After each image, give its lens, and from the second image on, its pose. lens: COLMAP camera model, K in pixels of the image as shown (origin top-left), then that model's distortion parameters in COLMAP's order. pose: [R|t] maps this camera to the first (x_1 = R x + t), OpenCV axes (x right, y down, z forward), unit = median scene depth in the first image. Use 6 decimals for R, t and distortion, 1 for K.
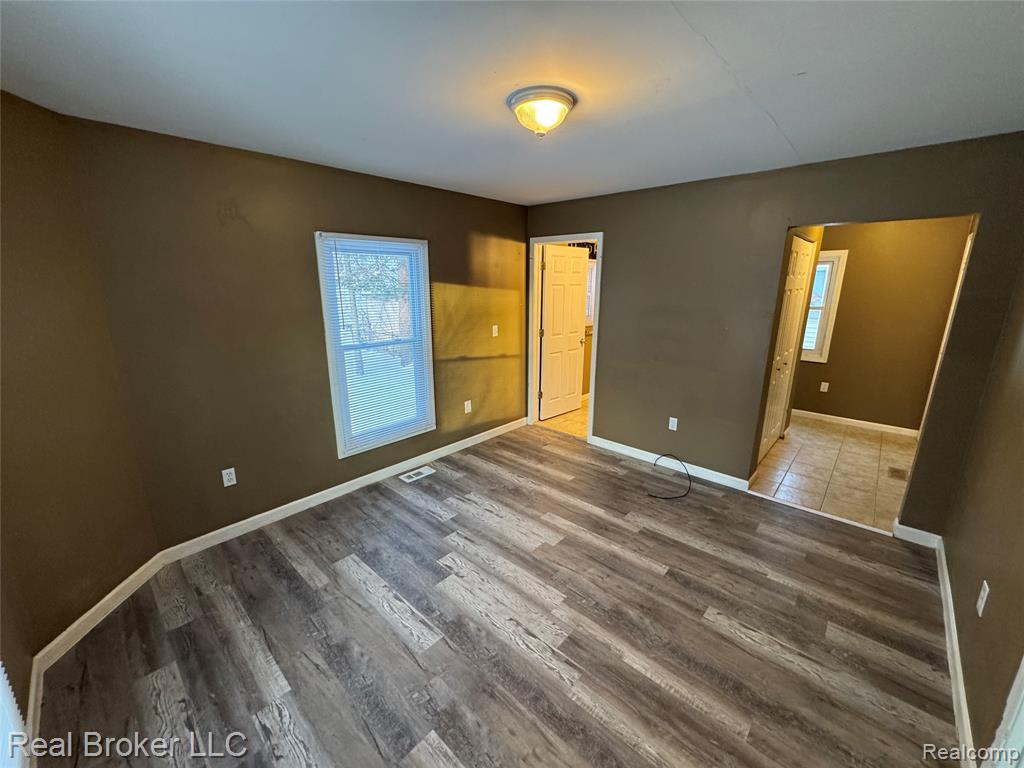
lens RADIAL K [[406.5, 0, 512.0], [0, 406.5, 384.0], [0, 0, 1]] dist [-0.002594, -0.000656]
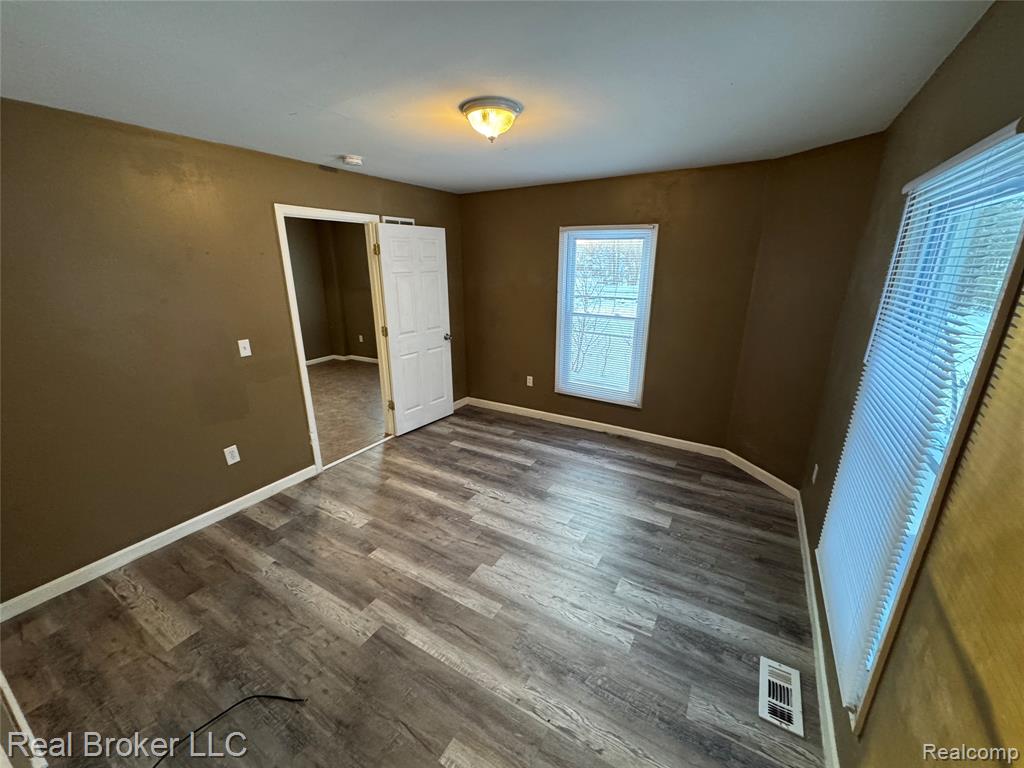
lens RADIAL K [[406.5, 0, 512.0], [0, 406.5, 384.0], [0, 0, 1]] dist [-0.002594, -0.000656]
pose [[-0.979524, 0.060330, -0.192073, 0.209613], [-0.046185, 0.861265, 0.506052, -0.464632], [0.195956, 0.504562, -0.840844, 1.765541]]
